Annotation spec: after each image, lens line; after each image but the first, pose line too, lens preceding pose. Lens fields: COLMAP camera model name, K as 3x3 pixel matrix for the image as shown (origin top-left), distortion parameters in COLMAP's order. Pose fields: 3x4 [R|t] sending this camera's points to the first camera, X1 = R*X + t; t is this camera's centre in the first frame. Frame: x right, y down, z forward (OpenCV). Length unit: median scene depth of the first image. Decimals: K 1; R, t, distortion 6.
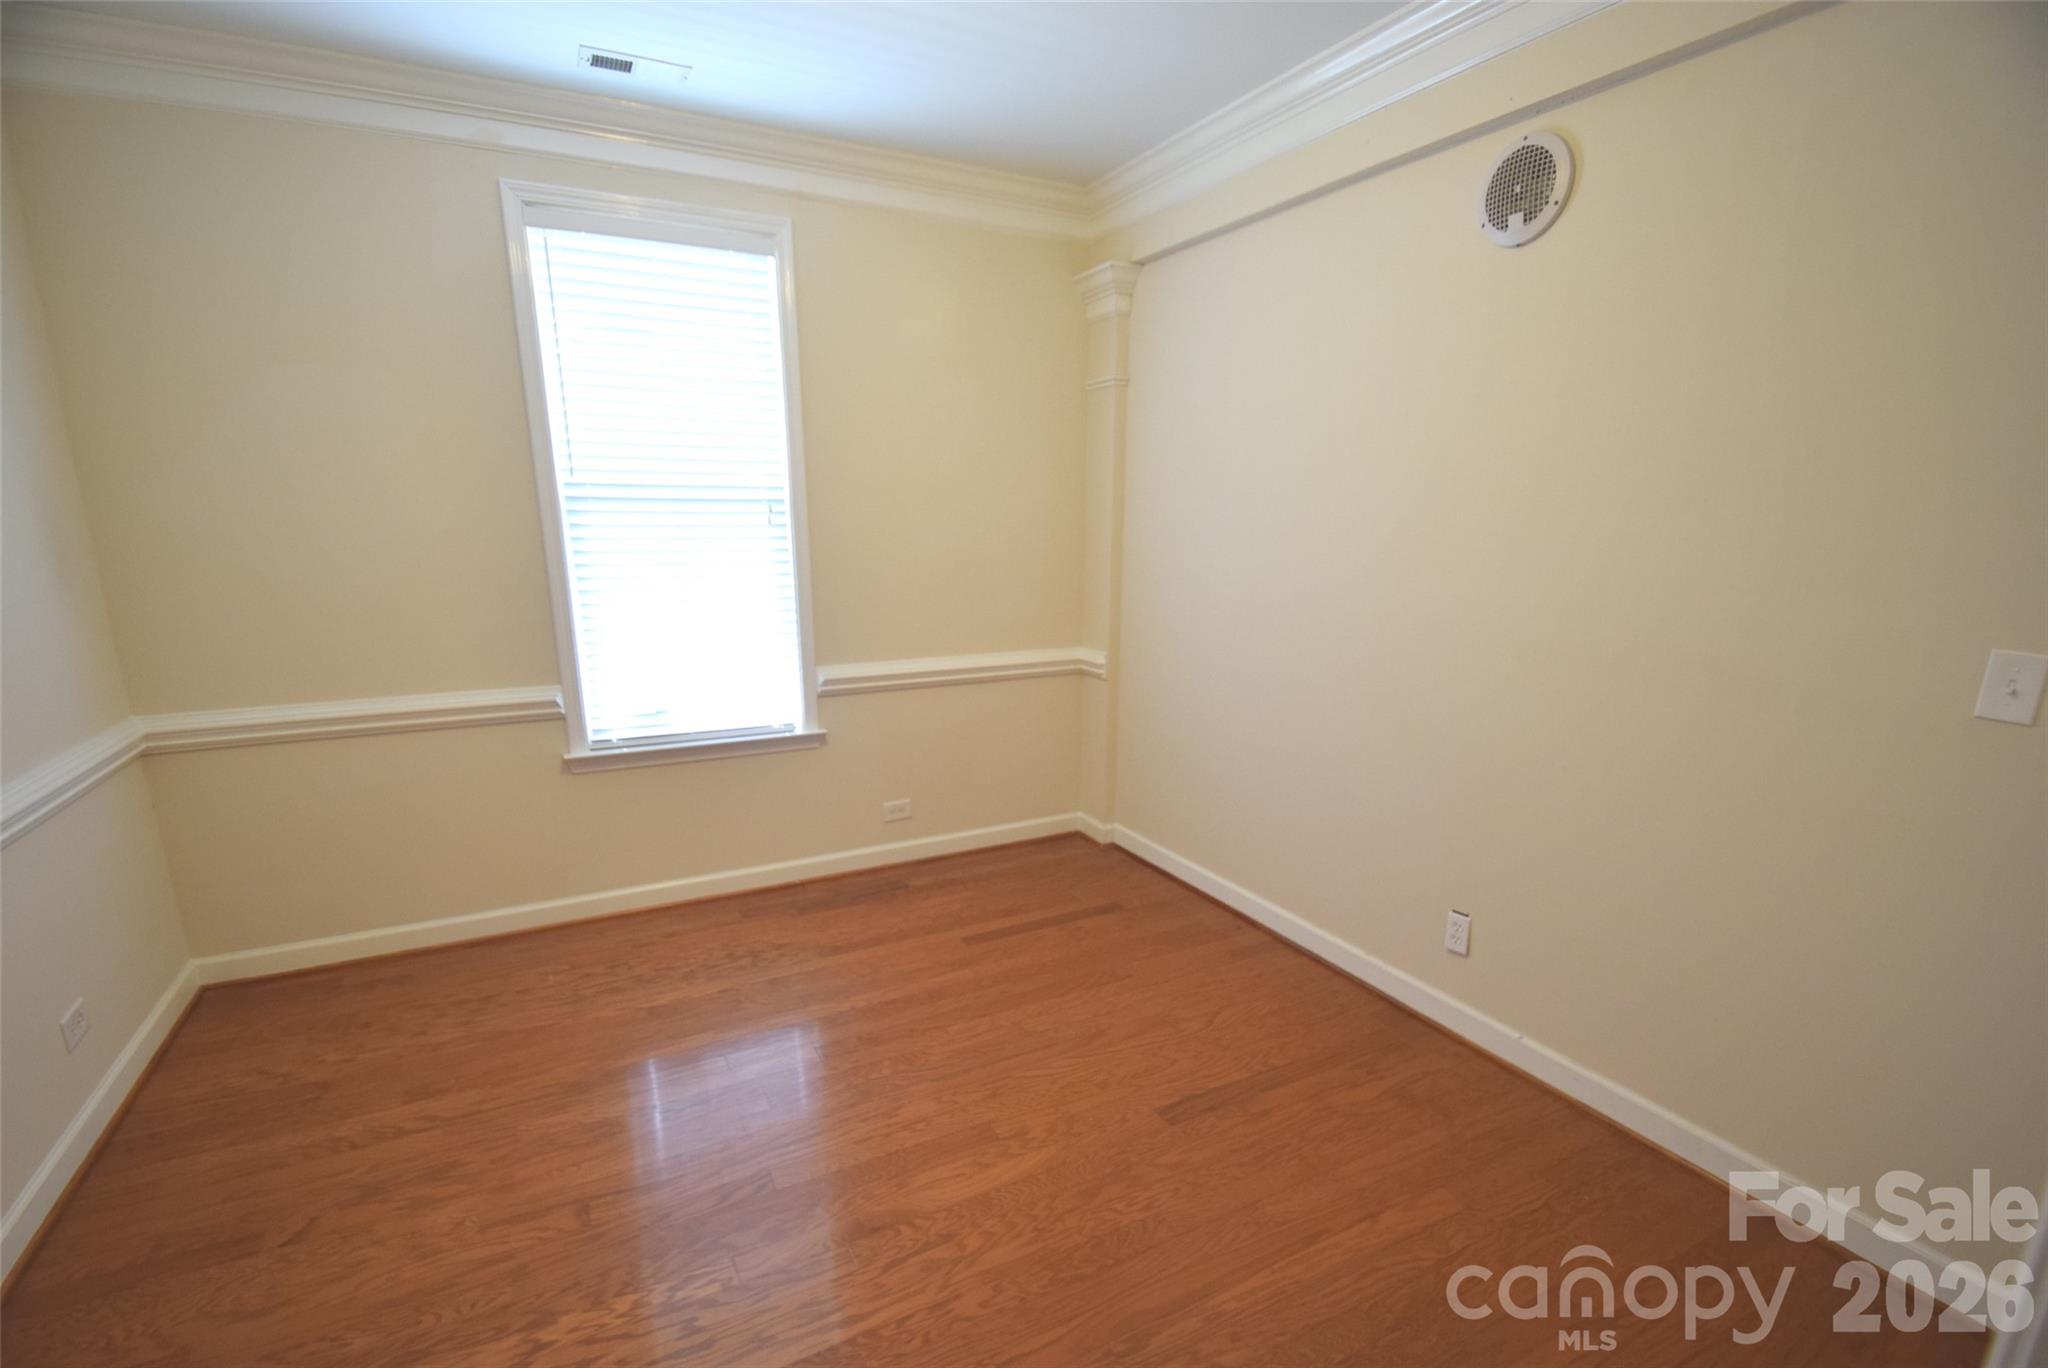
lens RADIAL K [[929.2, 0, 1019.8], [0, 929.2, 734.8], [0, 0, 1]] dist [0.002777, -0.000772]
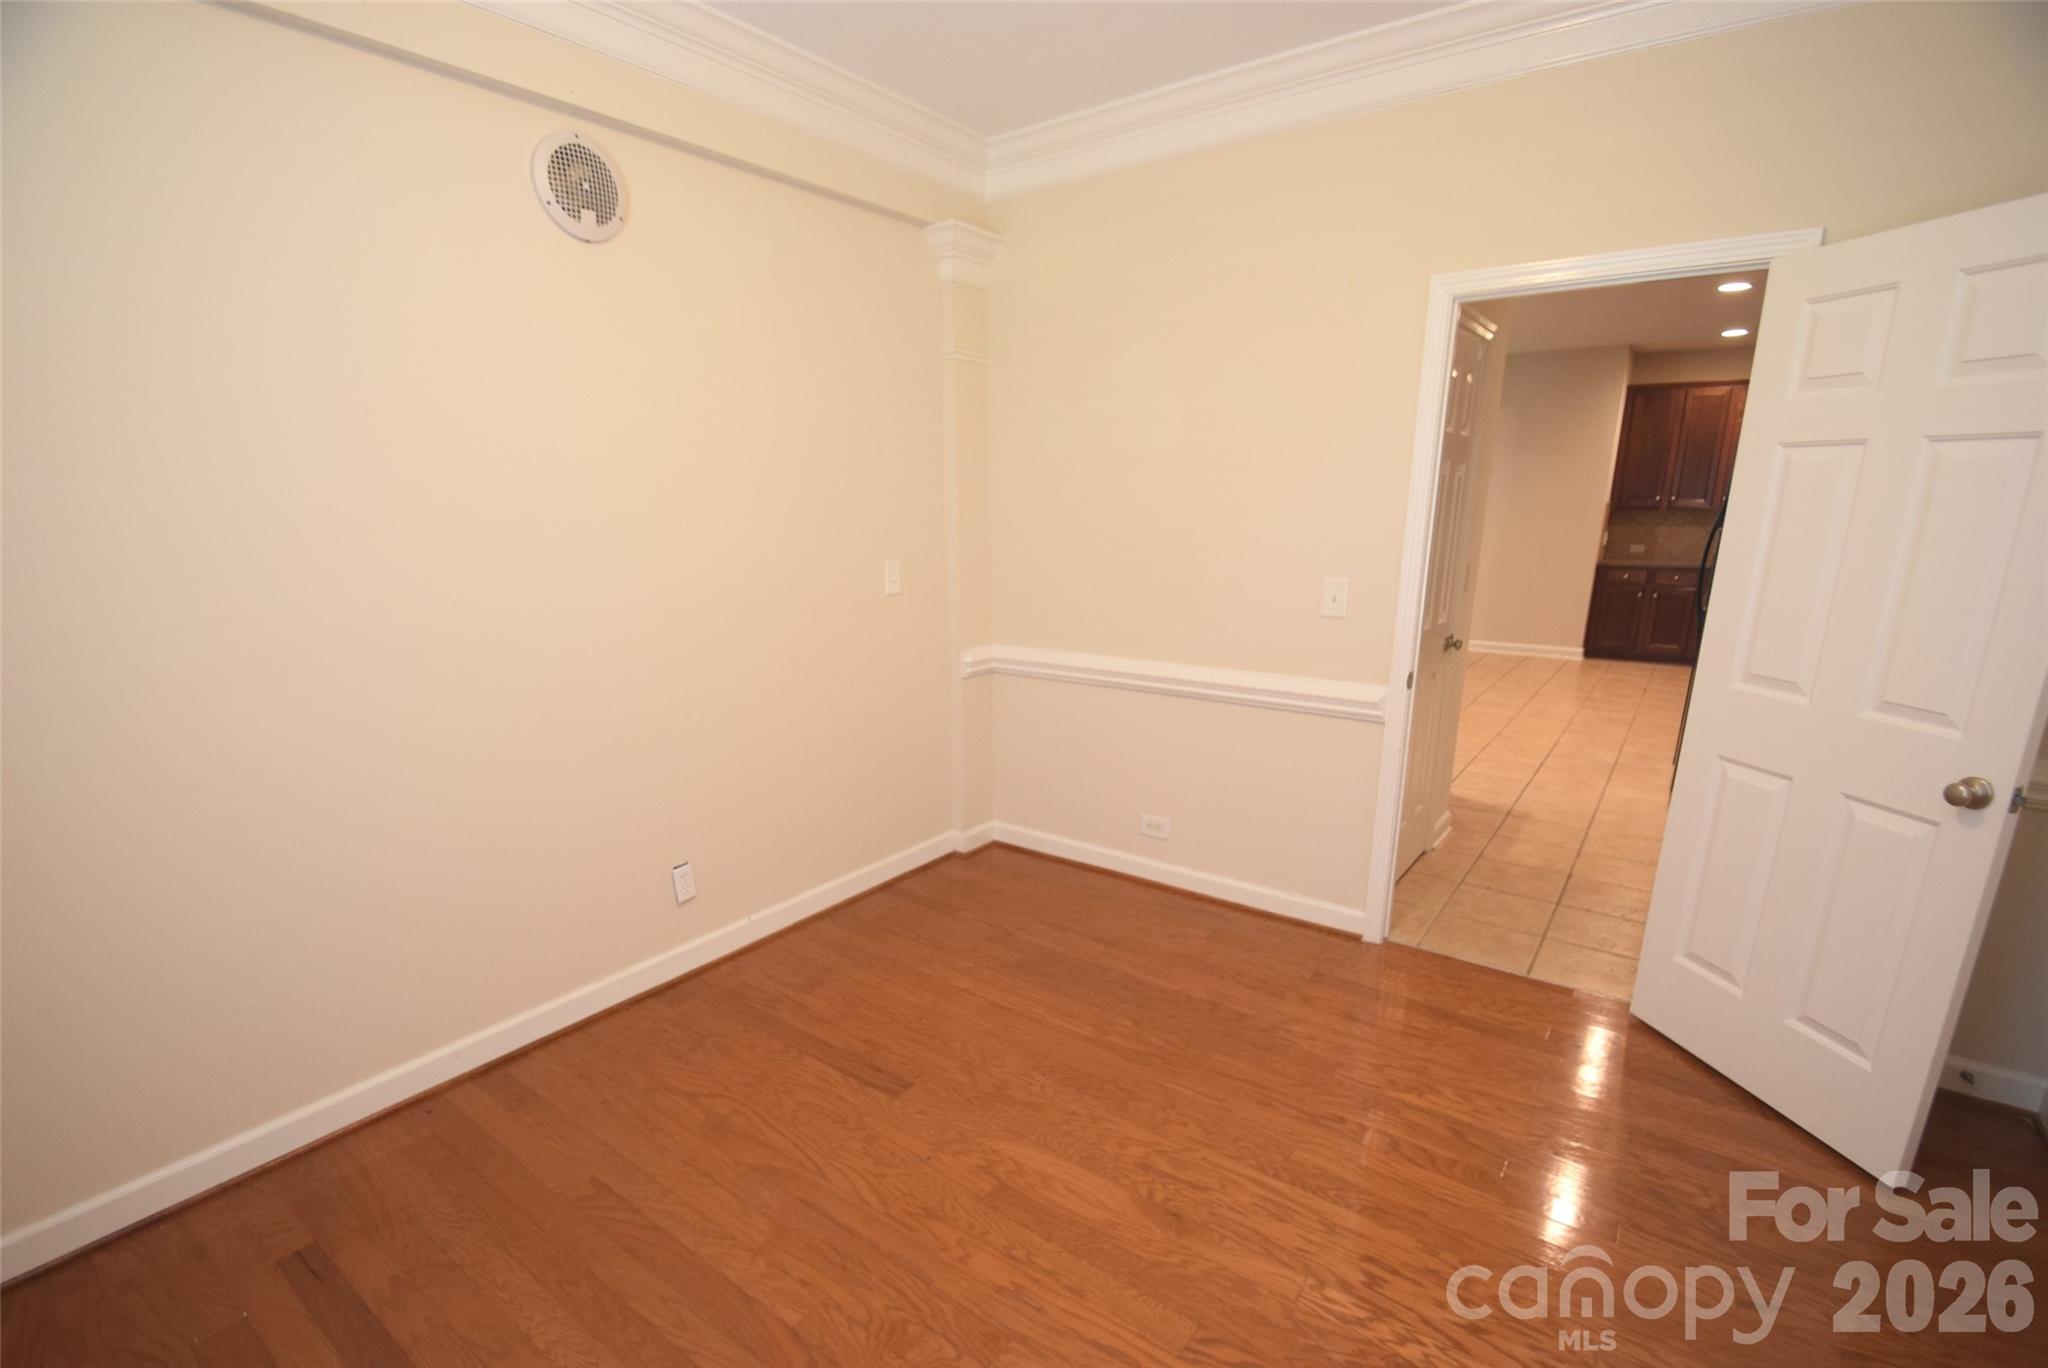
lens RADIAL K [[918.9, 0, 1025.4], [0, 918.9, 744.1], [0, 0, 1]] dist [0.000045, -0.000904]
pose [[-0.439853, -0.230540, 0.867975, -0.748097], [0.212120, 0.912474, 0.349852, -0.283657], [-0.872659, 0.337999, -0.352452, 1.193978]]
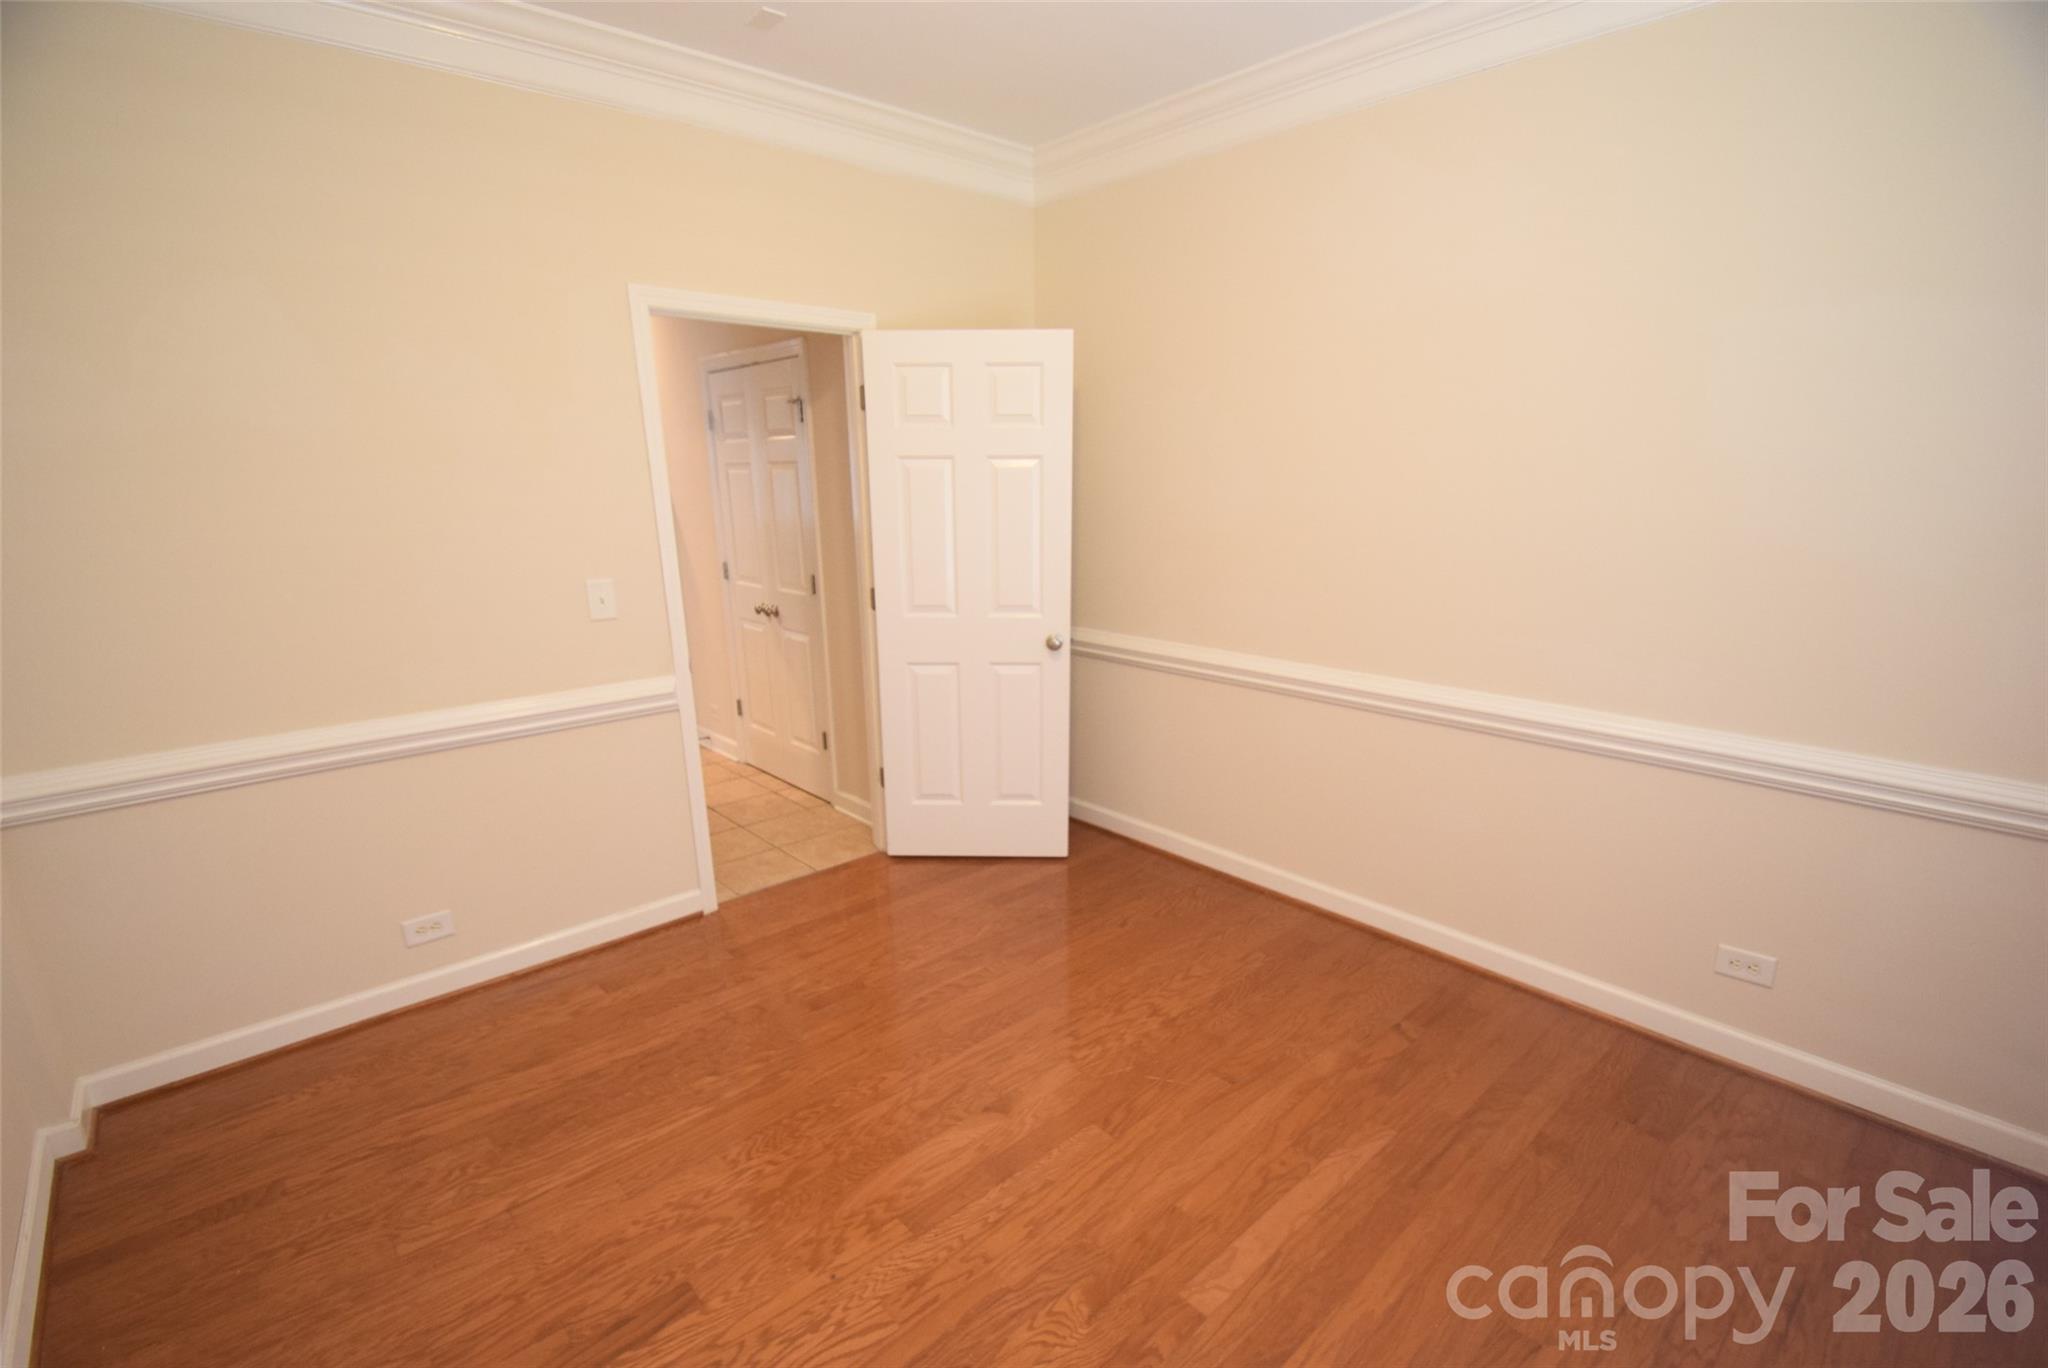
lens RADIAL K [[918.9, 0, 1025.4], [0, 918.9, 744.1], [0, 0, 1]] dist [0.000045, -0.000904]
pose [[-0.967913, 0.075212, -0.239767, 0.038146], [-0.053626, 0.870351, 0.489503, -0.404732], [0.245498, 0.486654, -0.838391, 1.598341]]
